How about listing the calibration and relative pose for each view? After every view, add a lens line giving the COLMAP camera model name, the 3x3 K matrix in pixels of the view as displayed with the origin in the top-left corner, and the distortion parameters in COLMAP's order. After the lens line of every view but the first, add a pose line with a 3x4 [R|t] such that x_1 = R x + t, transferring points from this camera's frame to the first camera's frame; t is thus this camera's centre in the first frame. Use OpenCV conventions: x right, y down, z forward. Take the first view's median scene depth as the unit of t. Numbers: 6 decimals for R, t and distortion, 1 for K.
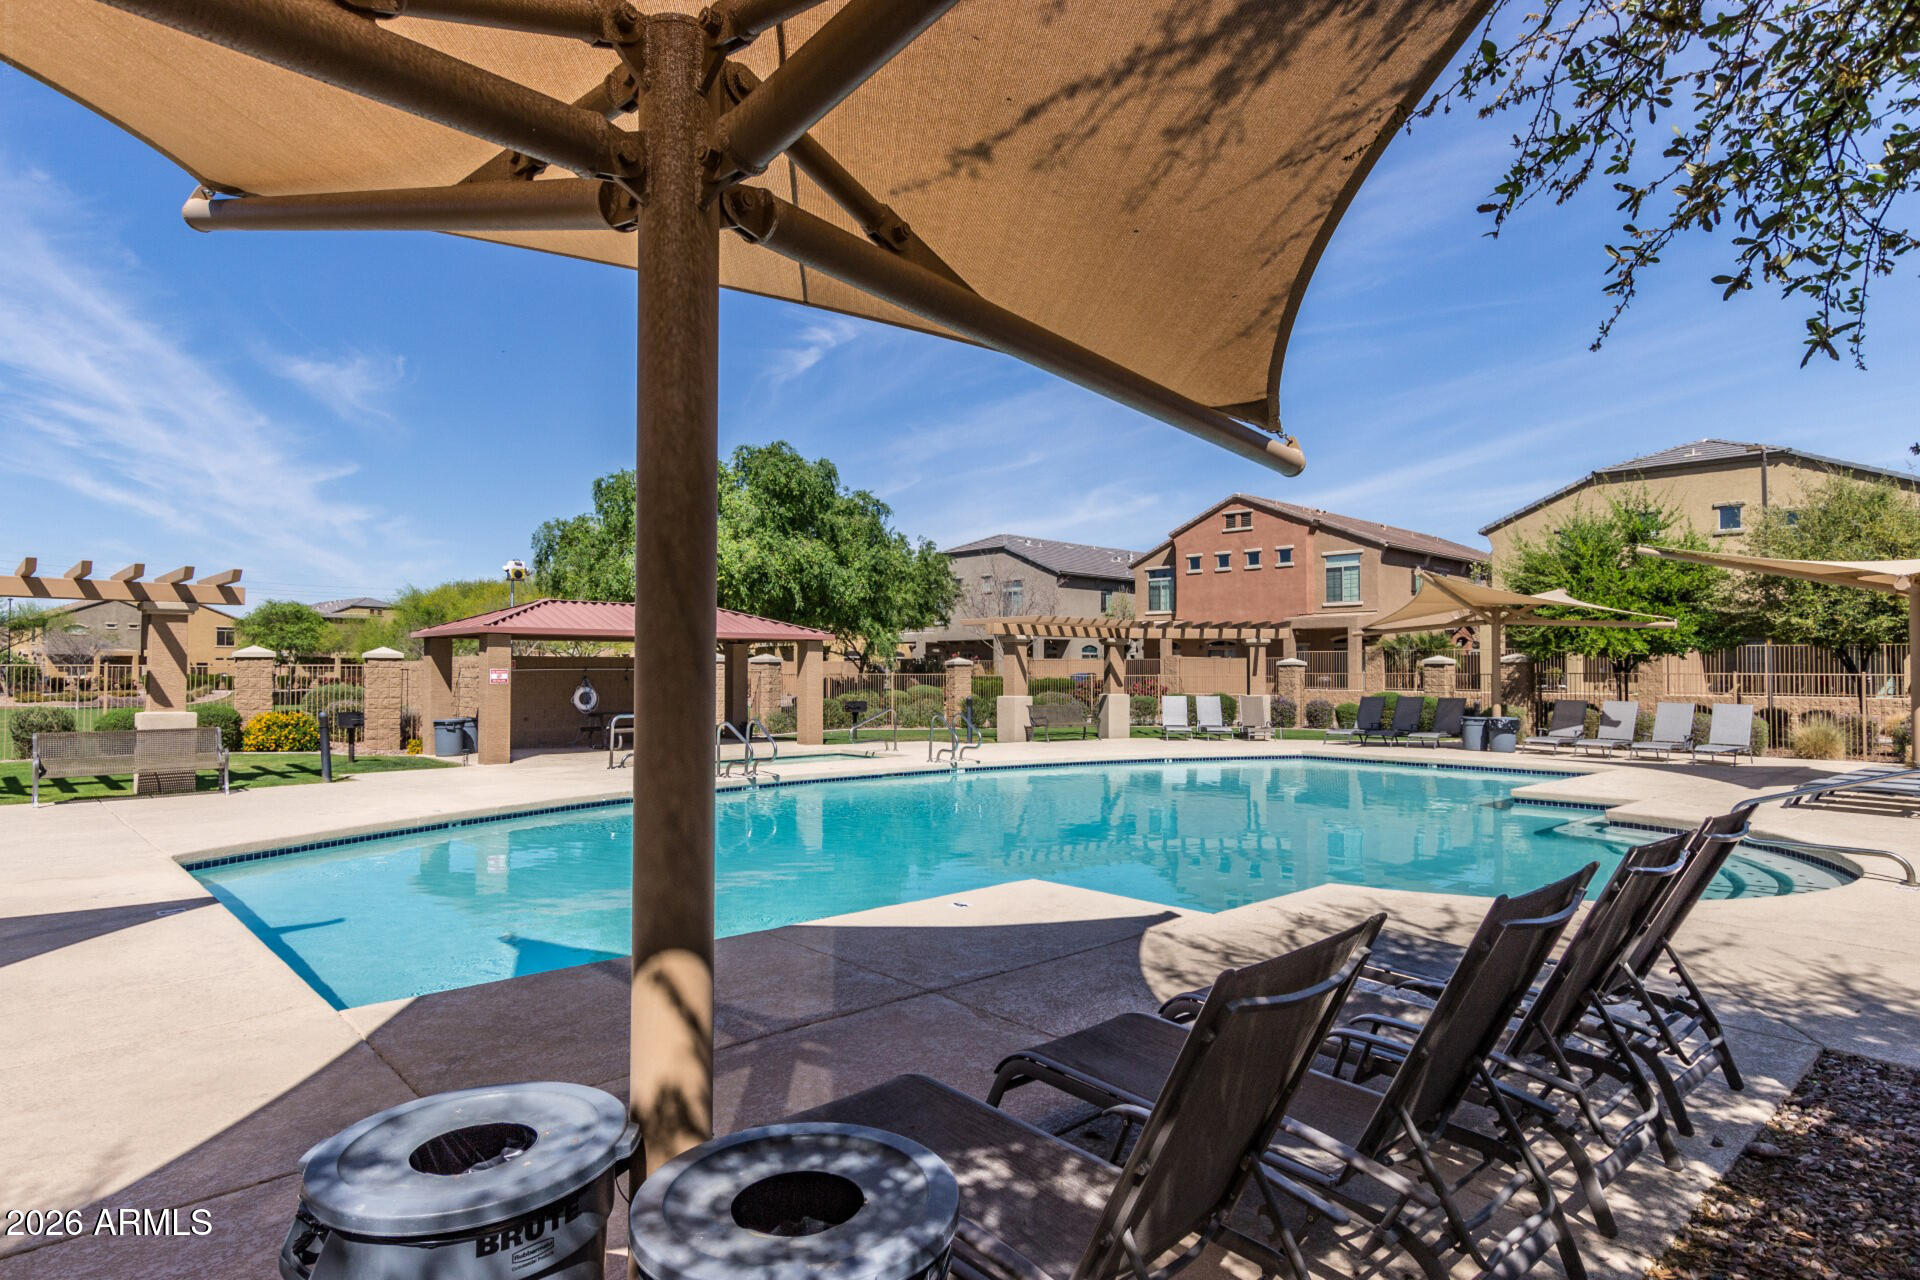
lens RADIAL K [[1036.8, 0, 960.0], [0, 1036.8, 640.0], [0, 0, 1]] dist [-0.000202, 0.000479]
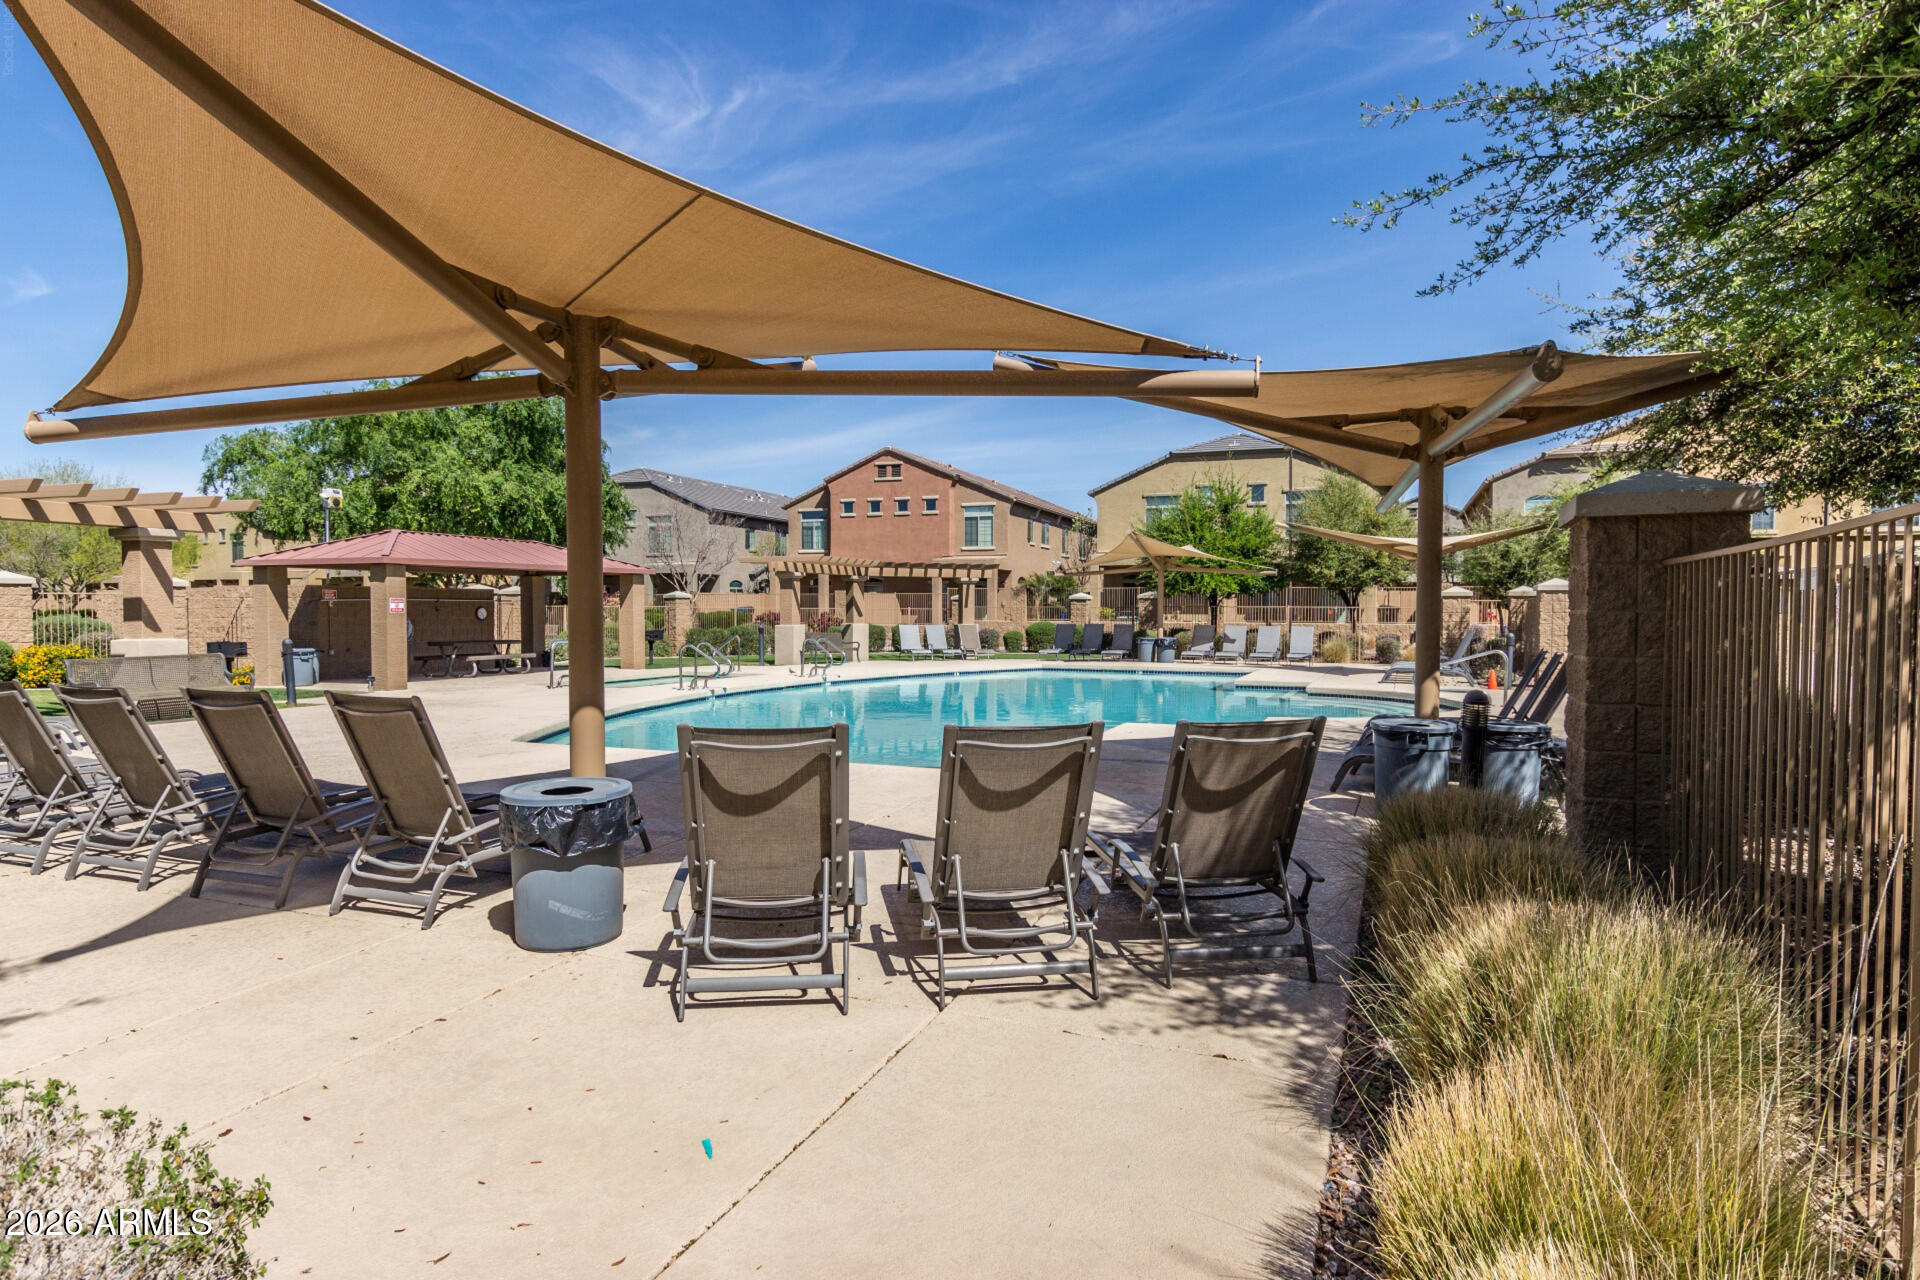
lens RADIAL K [[1036.8, 0, 960.0], [0, 1036.8, 640.0], [0, 0, 1]] dist [-0.000202, 0.000479]
pose [[0.908873, -0.011250, 0.416922, -0.186226], [-0.014717, 0.998148, 0.059017, 0.000009], [-0.416814, -0.059775, 0.907024, -0.086867]]
